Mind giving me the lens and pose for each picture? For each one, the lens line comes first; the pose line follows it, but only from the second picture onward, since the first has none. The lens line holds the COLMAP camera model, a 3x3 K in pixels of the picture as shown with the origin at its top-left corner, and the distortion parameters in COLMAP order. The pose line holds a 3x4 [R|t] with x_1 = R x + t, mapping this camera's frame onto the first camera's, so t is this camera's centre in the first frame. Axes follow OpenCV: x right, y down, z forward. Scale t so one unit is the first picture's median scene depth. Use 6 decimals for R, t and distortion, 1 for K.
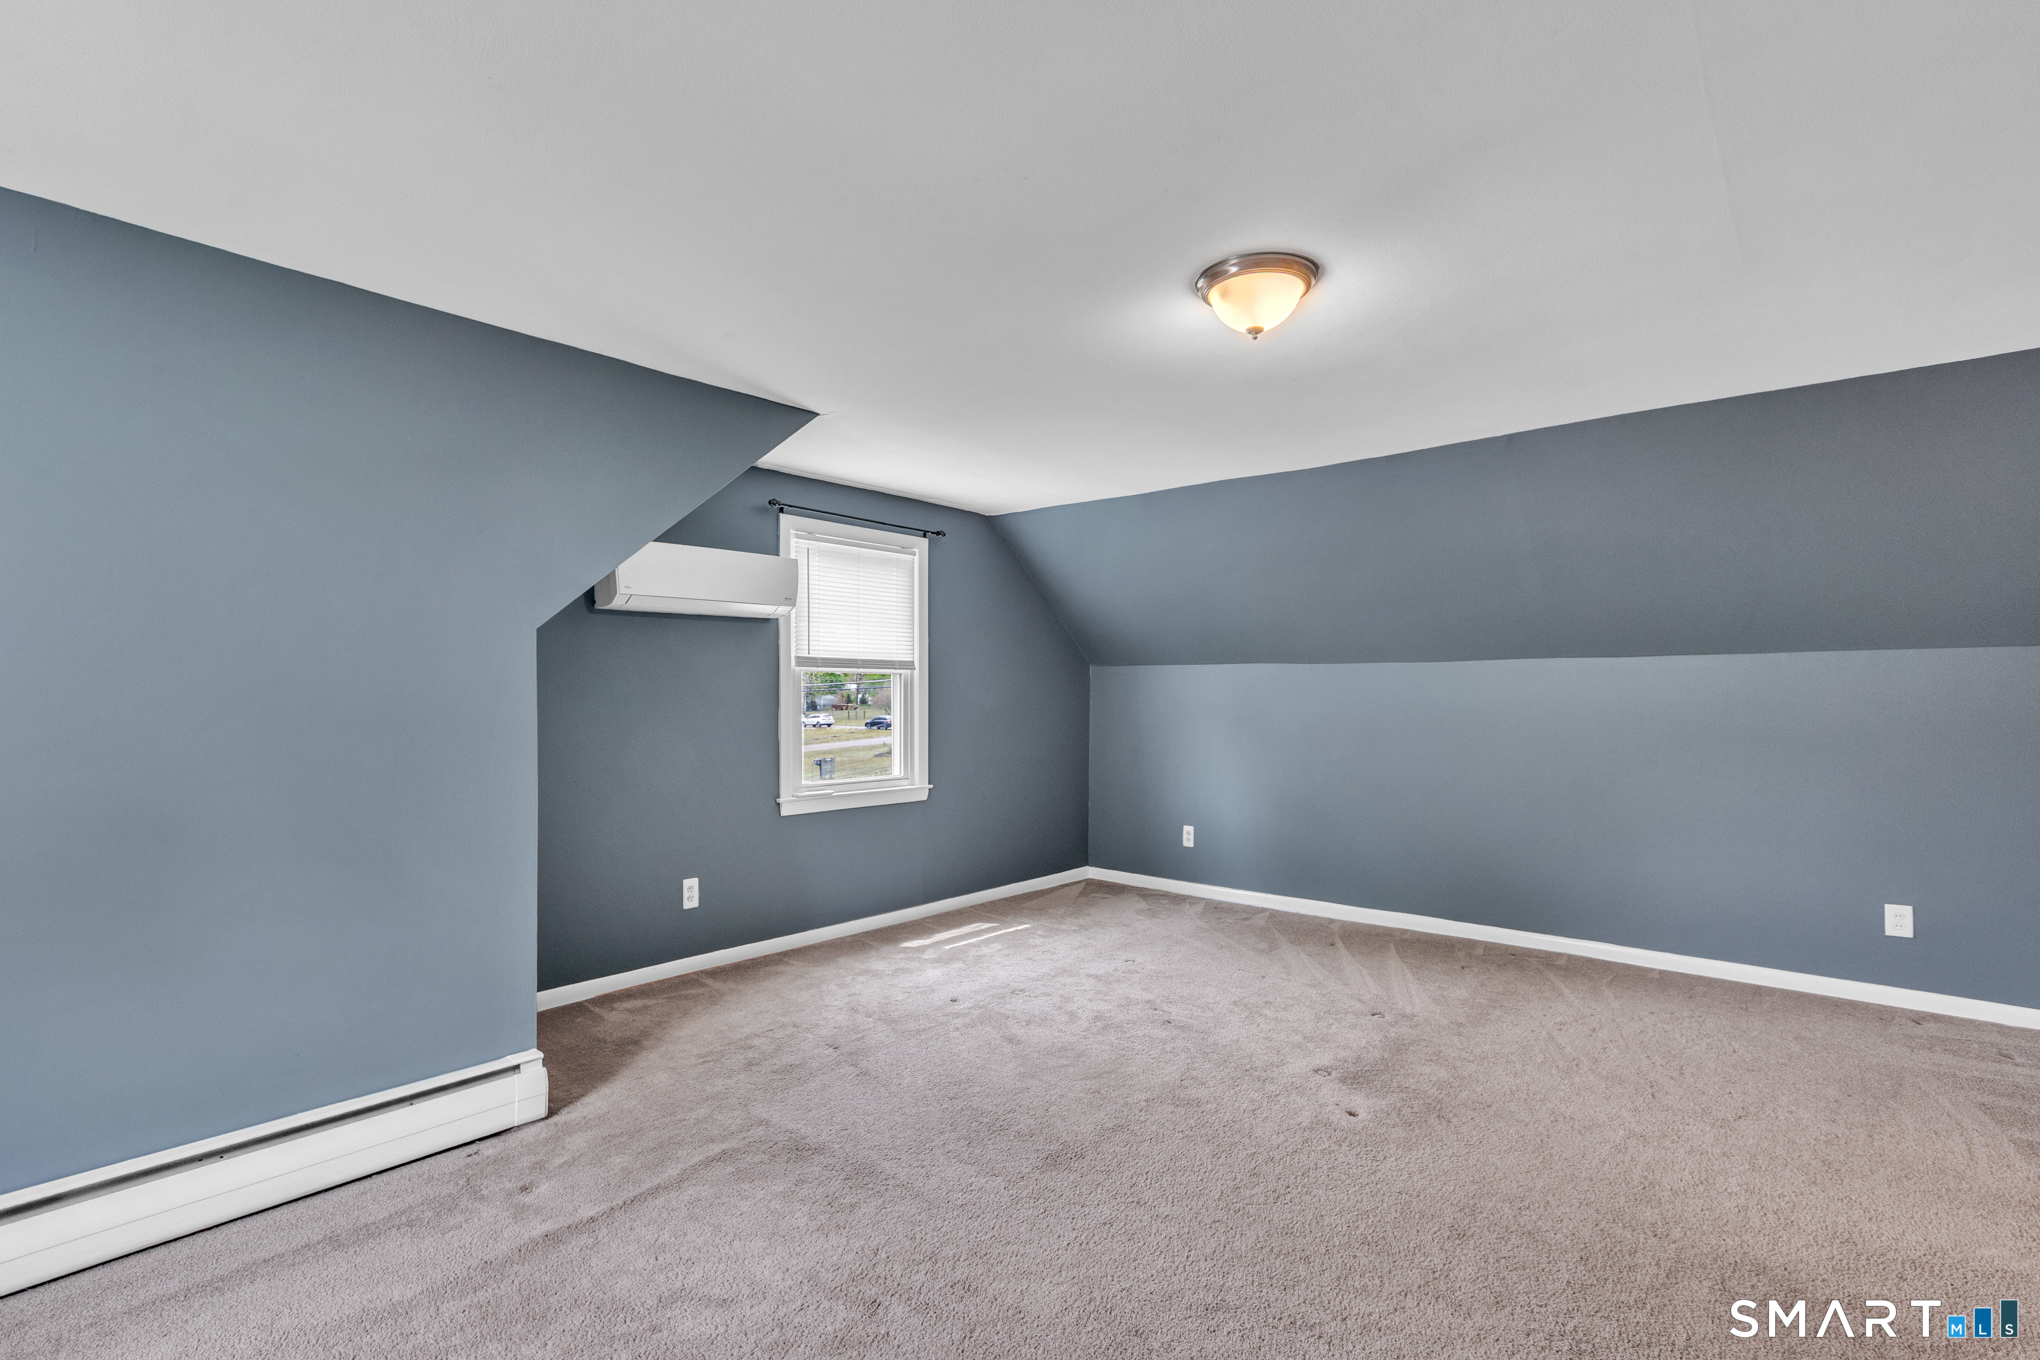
lens RADIAL K [[939.9, 0, 1024.6], [0, 939.9, 698.7], [0, 0, 1]] dist [0.001494, -0.000171]
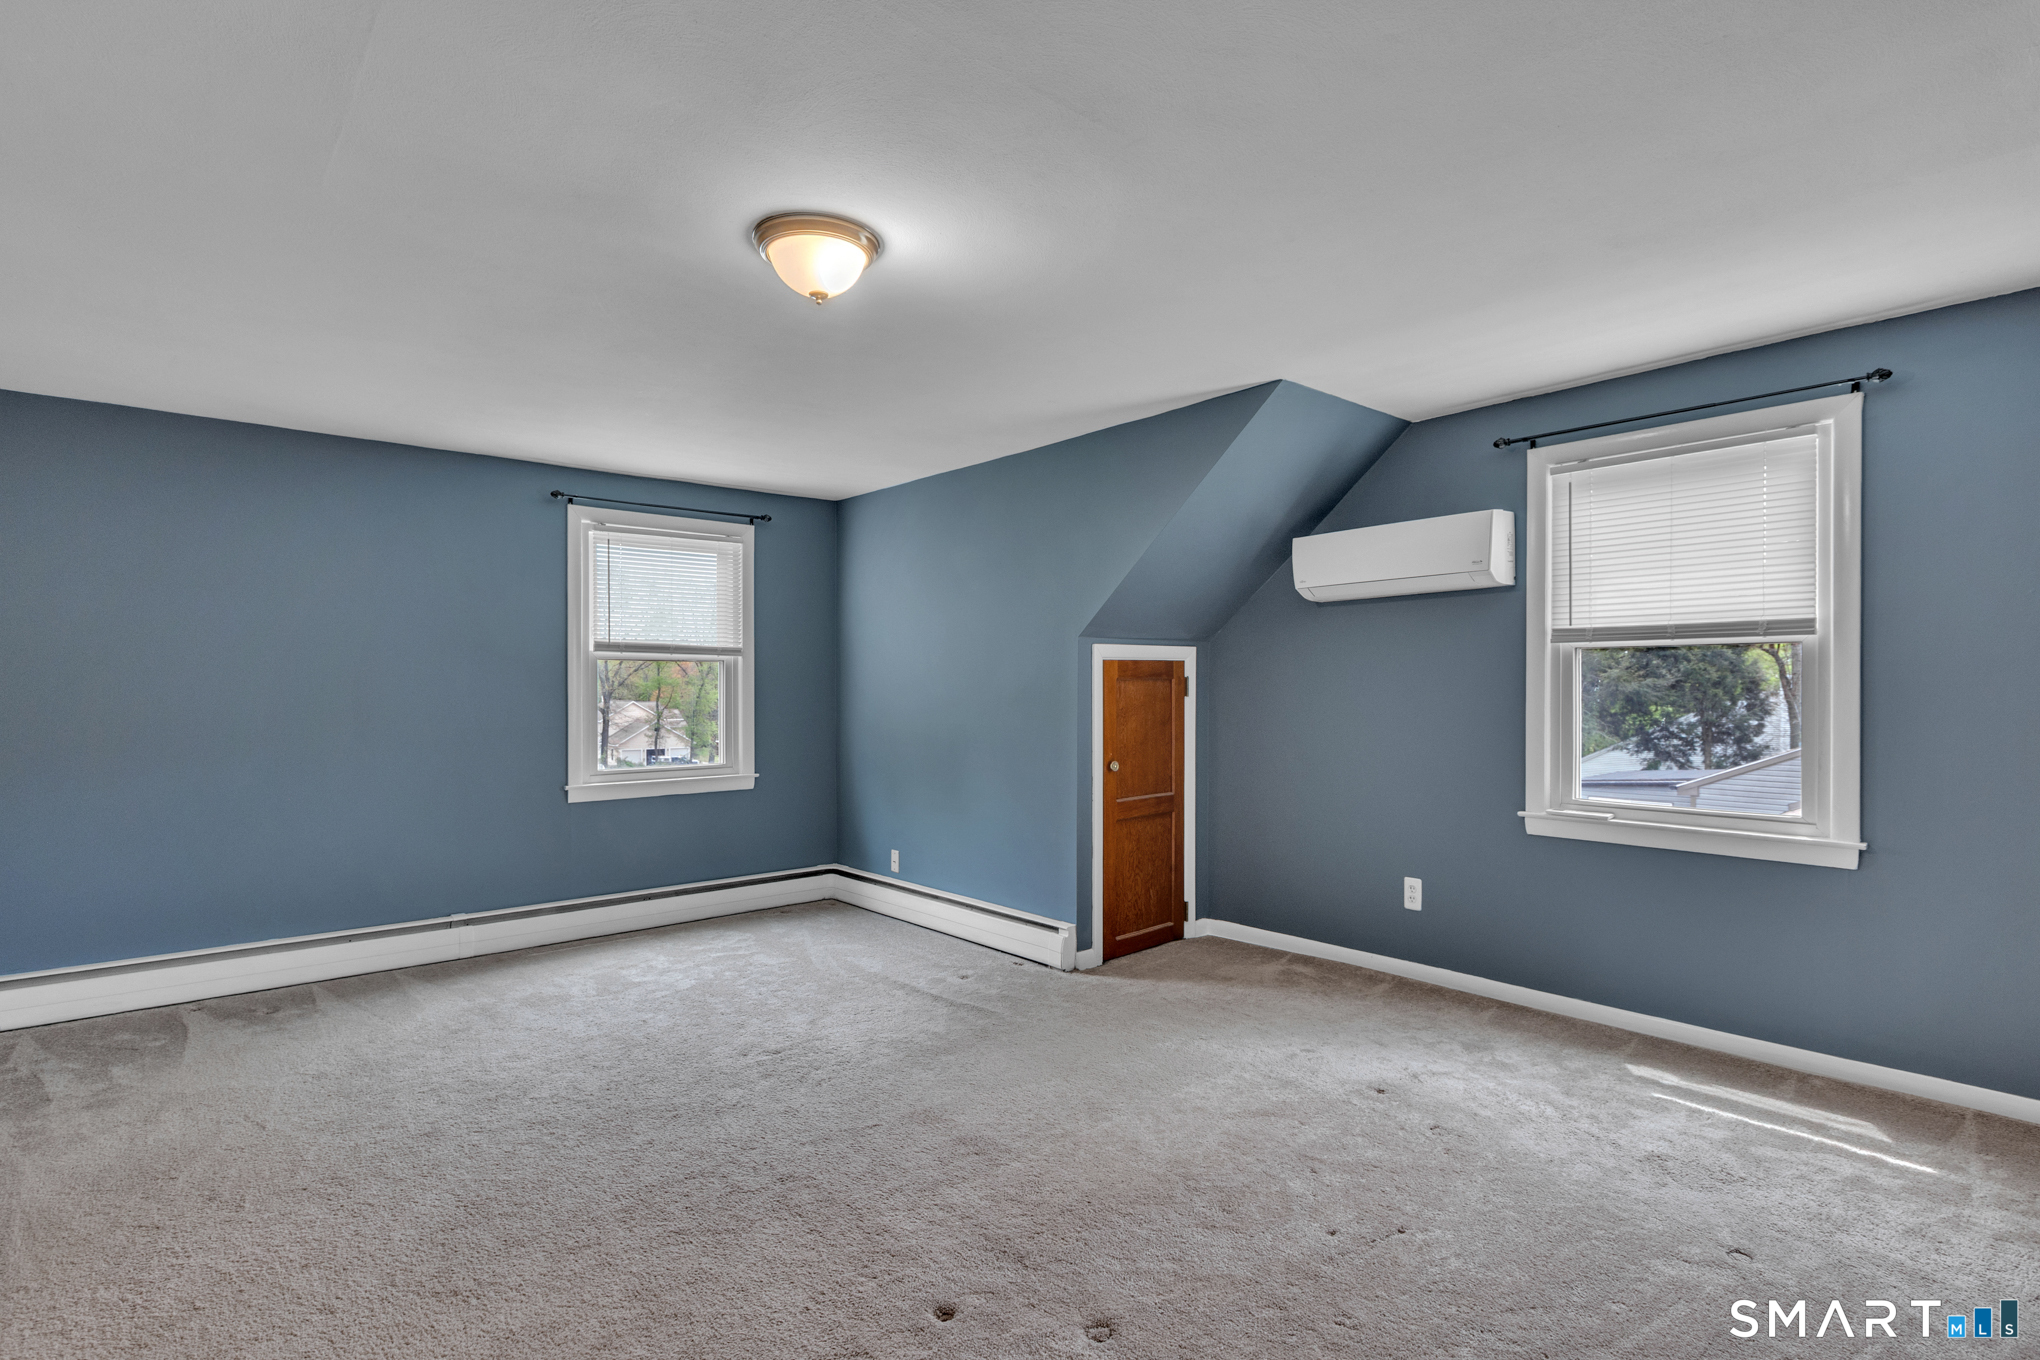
lens RADIAL K [[984.2, 0, 1028.1], [0, 984.2, 679.2], [0, 0, 1]] dist [-0.017393, 0.000008]
pose [[-0.155271, -0.012989, -0.987786, 0.632886], [-0.002322, 0.999916, -0.012783, 0.006743], [0.987869, 0.000308, -0.155288, 0.733122]]
